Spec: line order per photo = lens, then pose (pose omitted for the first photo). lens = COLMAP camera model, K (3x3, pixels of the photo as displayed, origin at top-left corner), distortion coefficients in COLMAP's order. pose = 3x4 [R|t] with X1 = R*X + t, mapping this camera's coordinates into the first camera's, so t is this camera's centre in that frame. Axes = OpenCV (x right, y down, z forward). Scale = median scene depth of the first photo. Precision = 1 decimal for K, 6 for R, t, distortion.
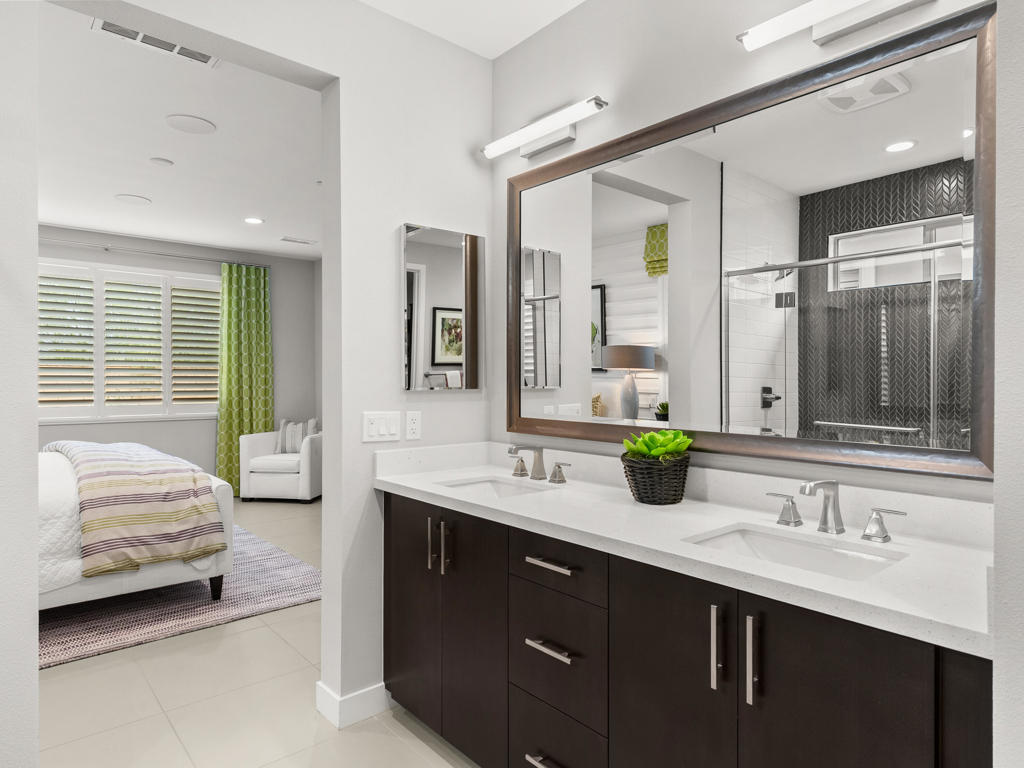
lens RADIAL K [[617.9, 0, 512.0], [0, 617.9, 384.0], [0, 0, 1]] dist [0.000216, 0.000144]
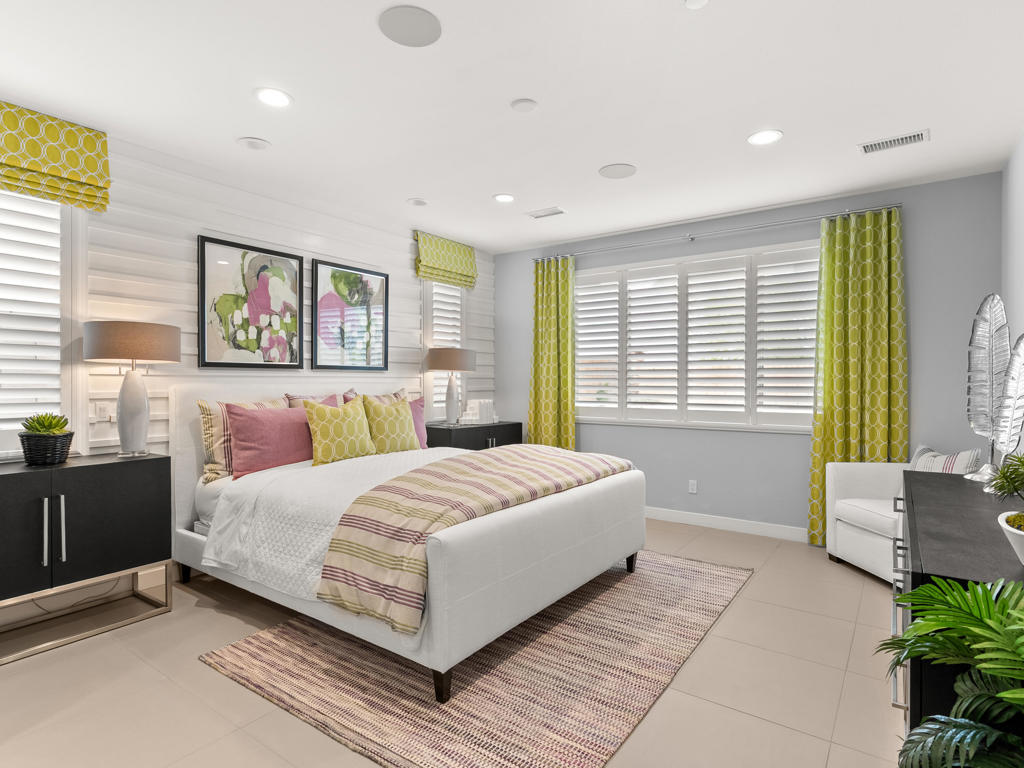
lens RADIAL K [[548.8, 0, 512.0], [0, 548.8, 384.0], [0, 0, 1]] dist [0.012741, 0.000307]
pose [[0.236884, 0.006797, -0.971514, 0.145011], [-0.008521, 0.999952, 0.004918, -0.008451], [0.971500, 0.007113, 0.236931, 1.005243]]
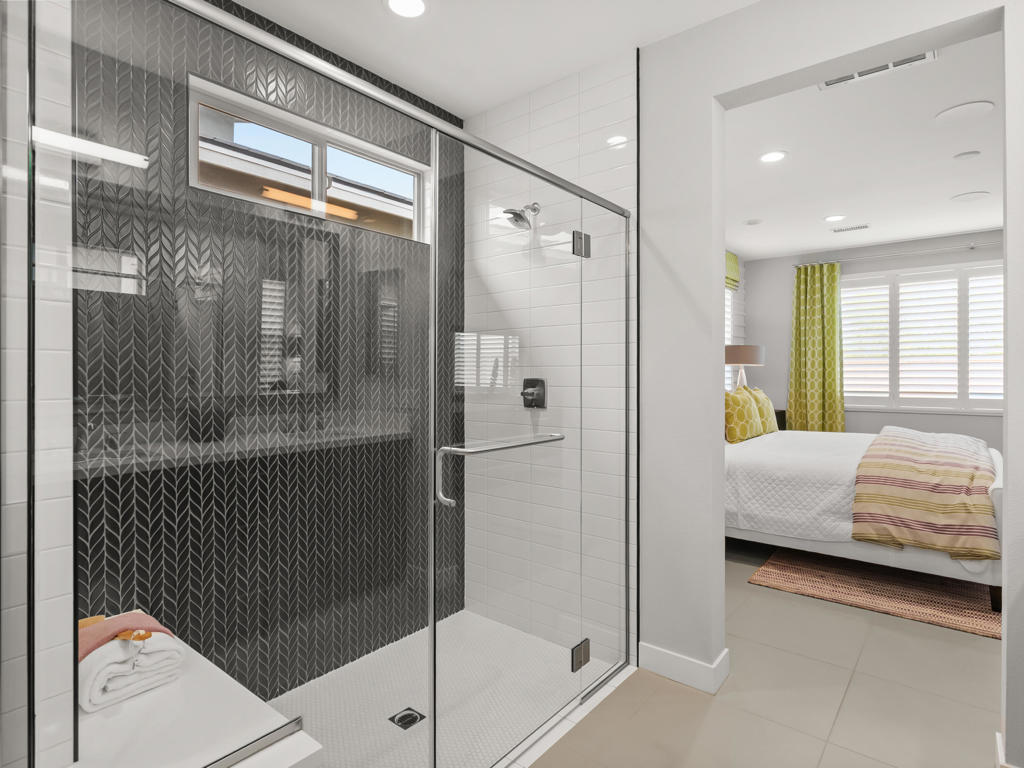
lens RADIAL K [[545.9, 0, 510.2], [0, 545.9, 370.4], [0, 0, 1]] dist [-0.012468, 0.001597]
pose [[0.158185, -0.005698, -0.987393, 0.223356], [-0.006283, 0.999957, -0.006777, -0.001758], [0.987389, 0.007276, 0.158142, 0.164143]]
